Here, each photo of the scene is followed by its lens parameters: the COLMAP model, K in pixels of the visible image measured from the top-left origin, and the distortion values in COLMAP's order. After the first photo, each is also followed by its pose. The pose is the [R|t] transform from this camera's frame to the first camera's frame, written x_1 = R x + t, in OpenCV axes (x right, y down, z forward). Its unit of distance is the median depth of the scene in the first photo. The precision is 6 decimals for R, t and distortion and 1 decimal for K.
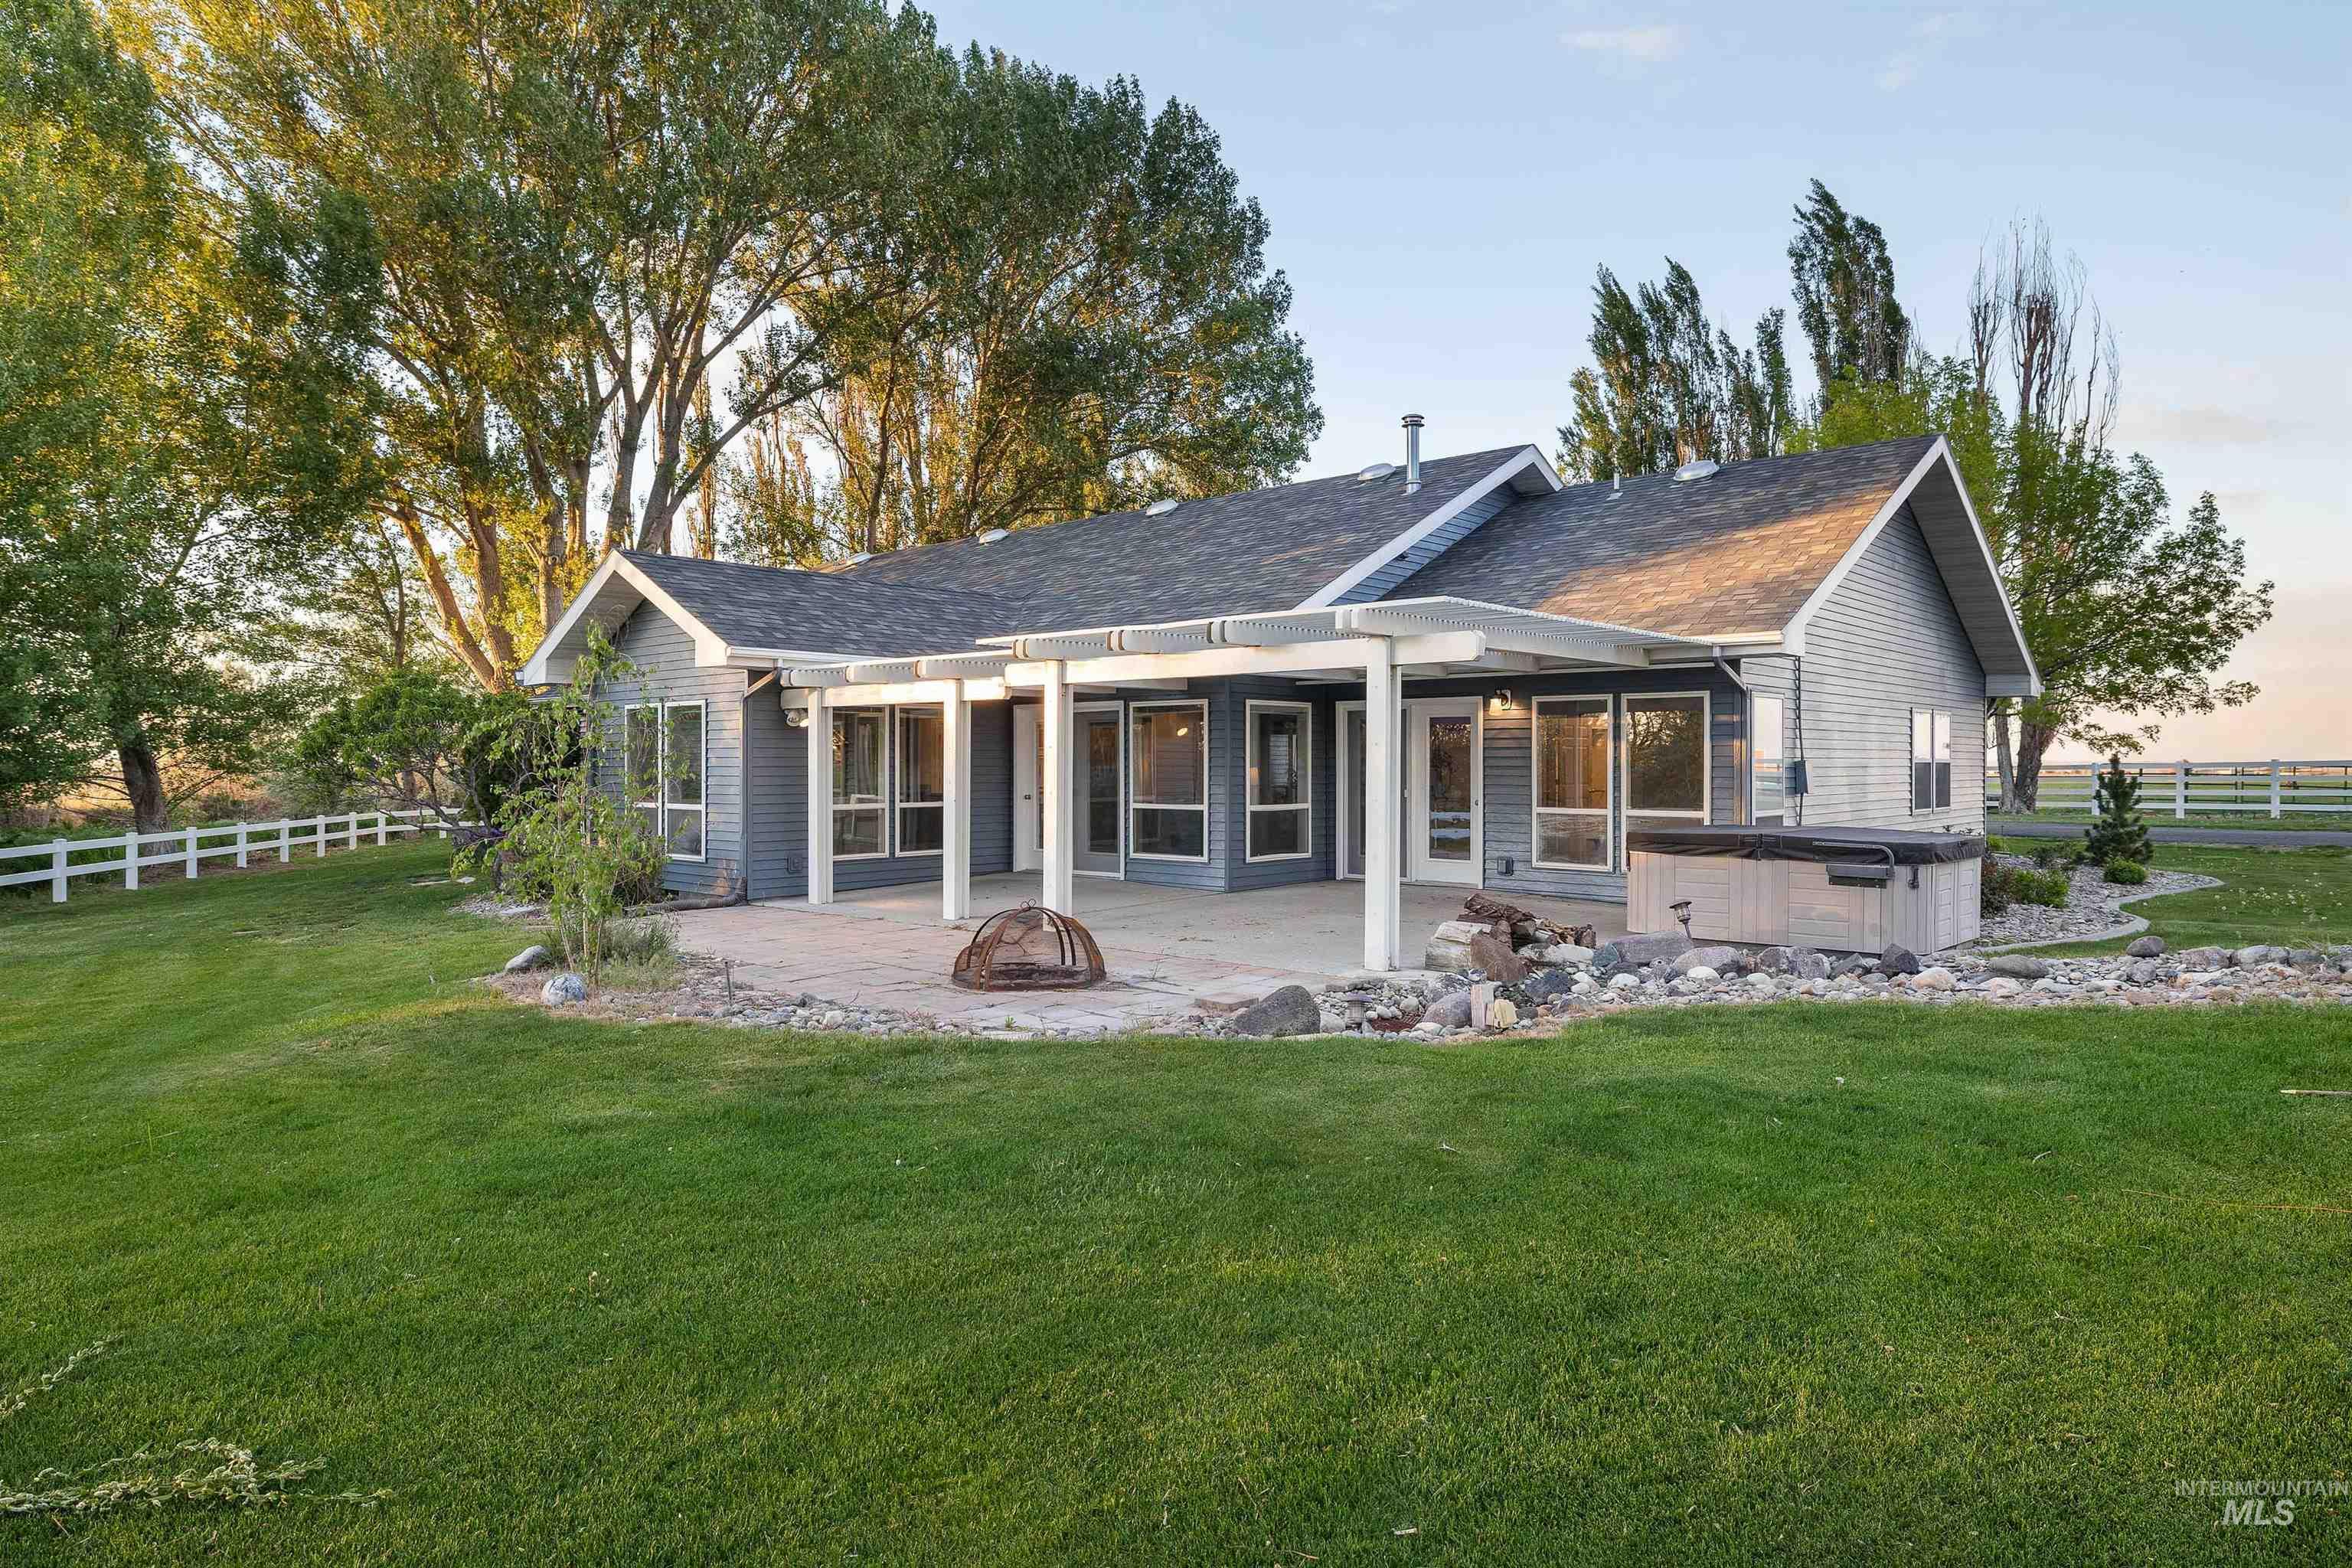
lens RADIAL K [[1400.1, 0, 1166.5], [0, 1400.1, 773.4], [0, 0, 1]] dist [0.000610, 0.000669]
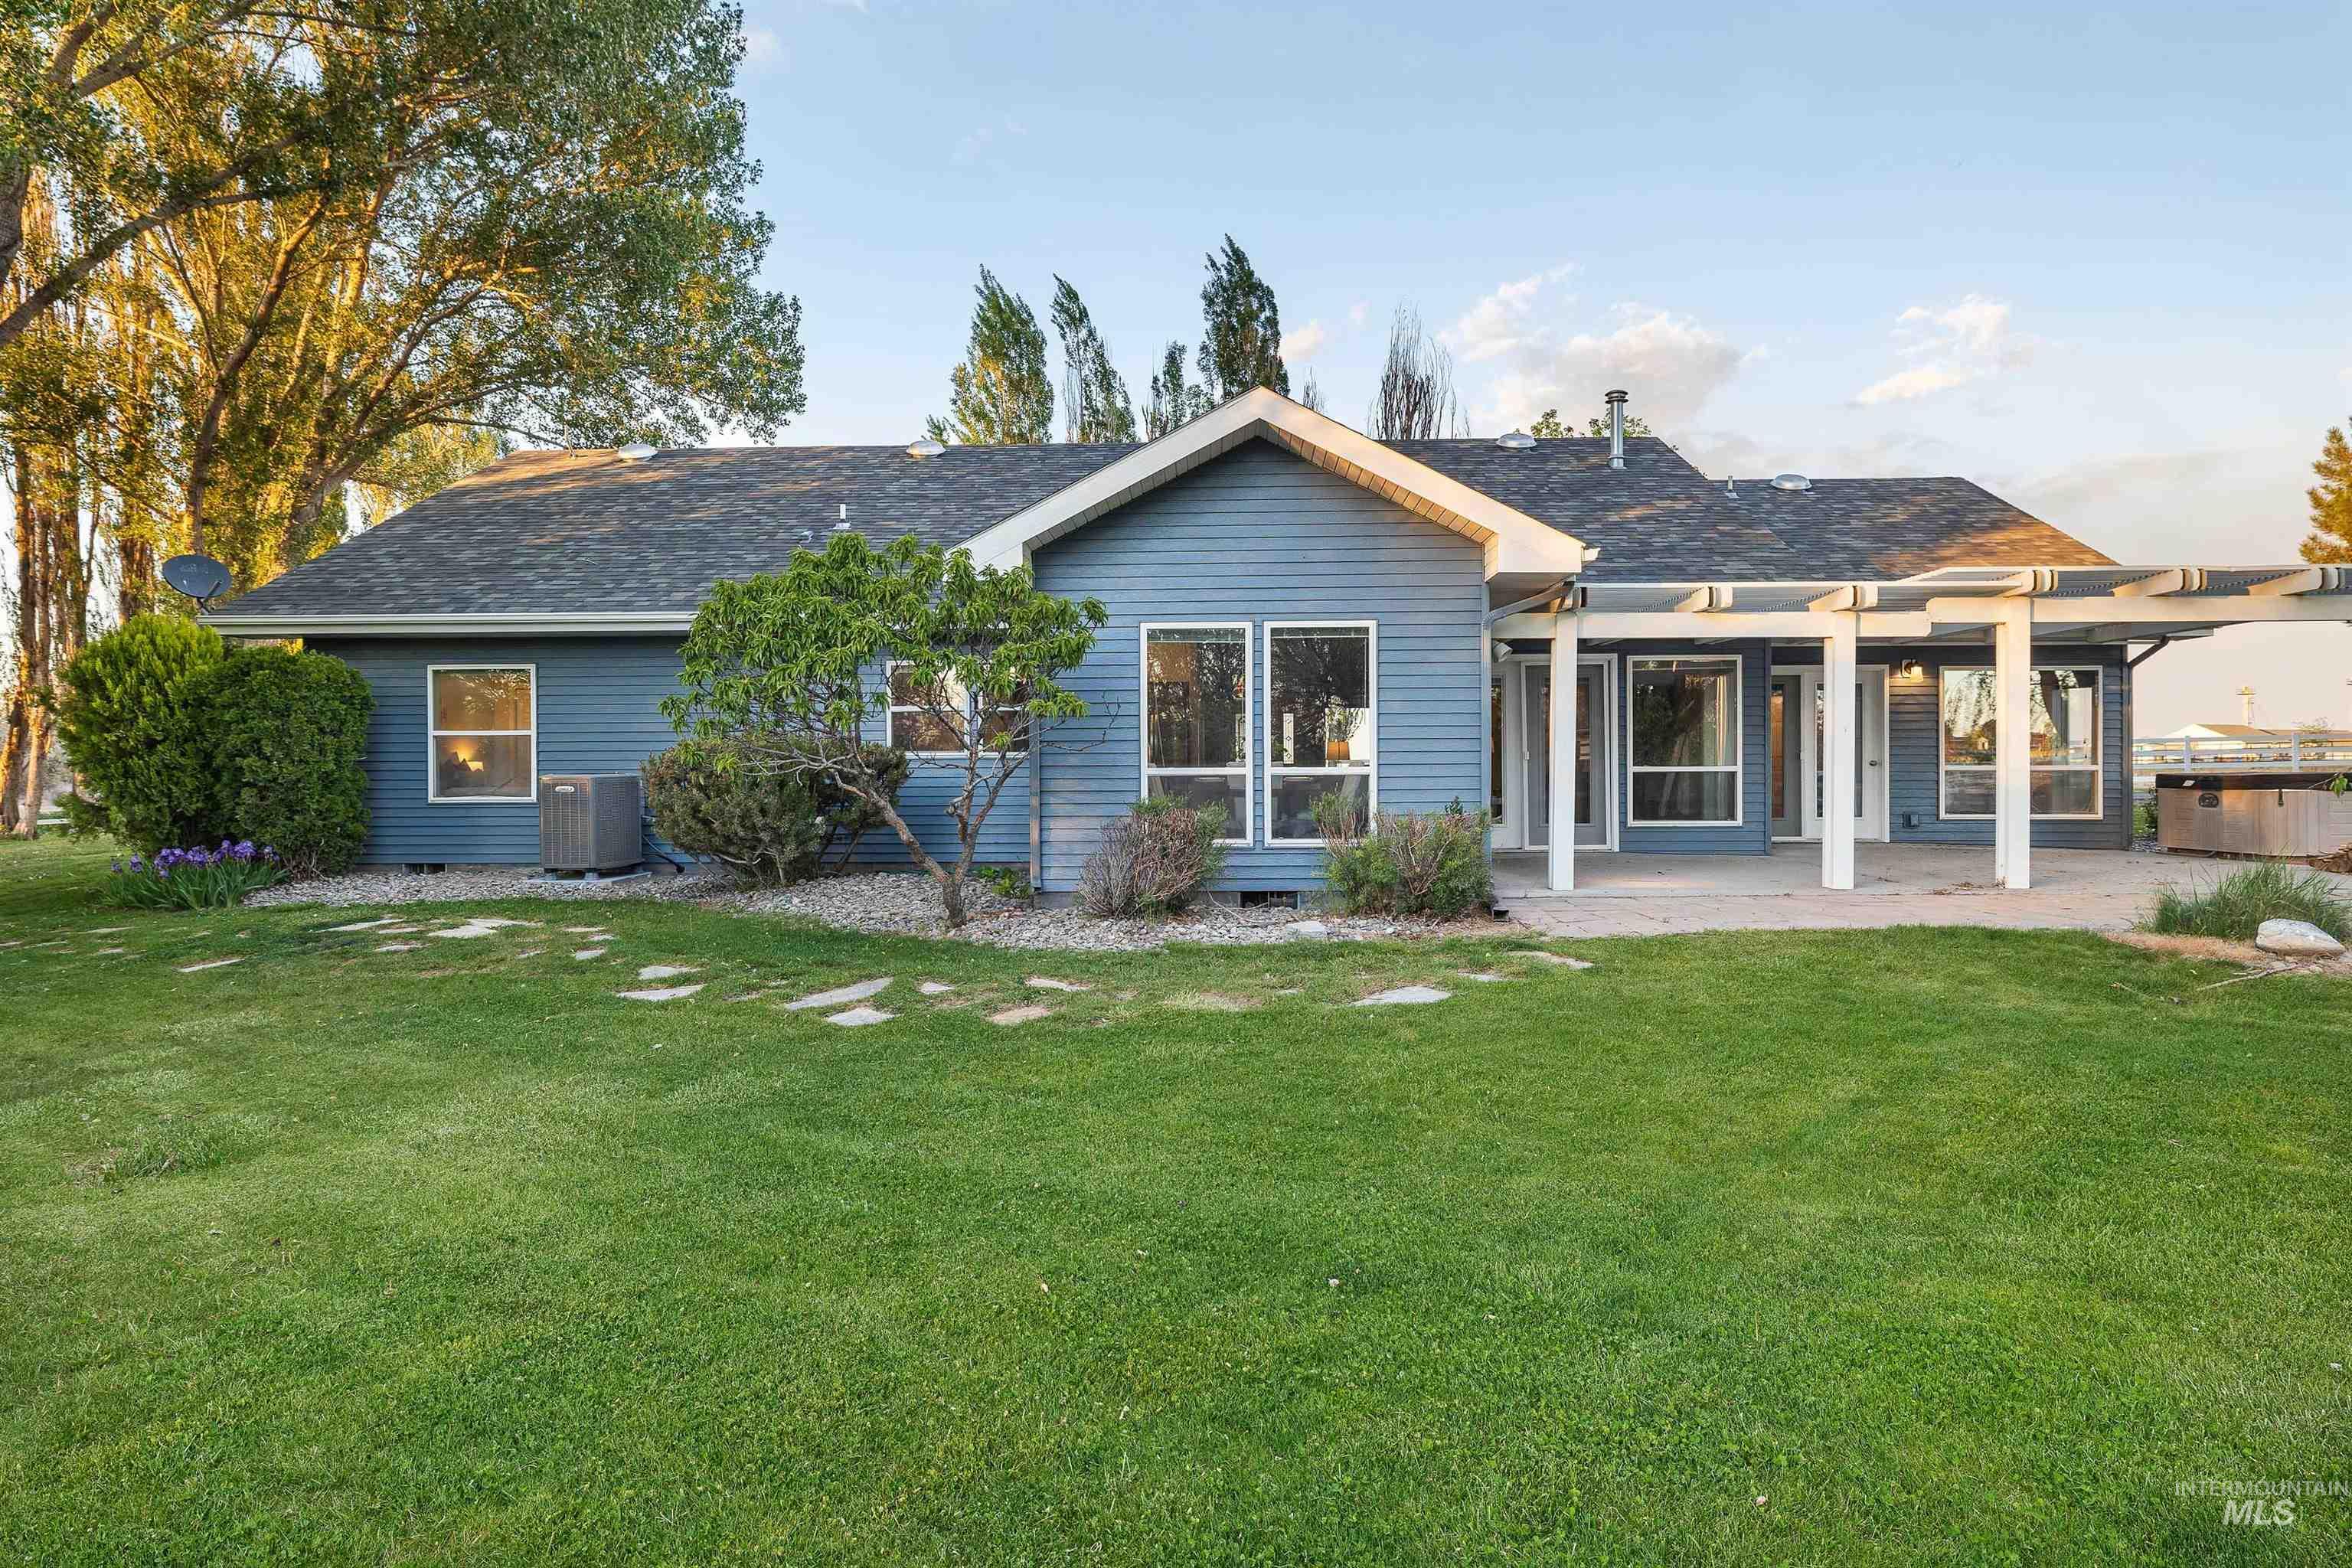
lens RADIAL K [[1400.1, 0, 1172.1], [0, 1400.1, 778.4], [0, 0, 1]] dist [0.000610, 0.000669]
pose [[0.766710, -0.006366, 0.641962, -0.727784], [0.007716, 0.999970, 0.000701, 0.022779], [-0.641947, 0.004416, 0.766736, 0.427921]]
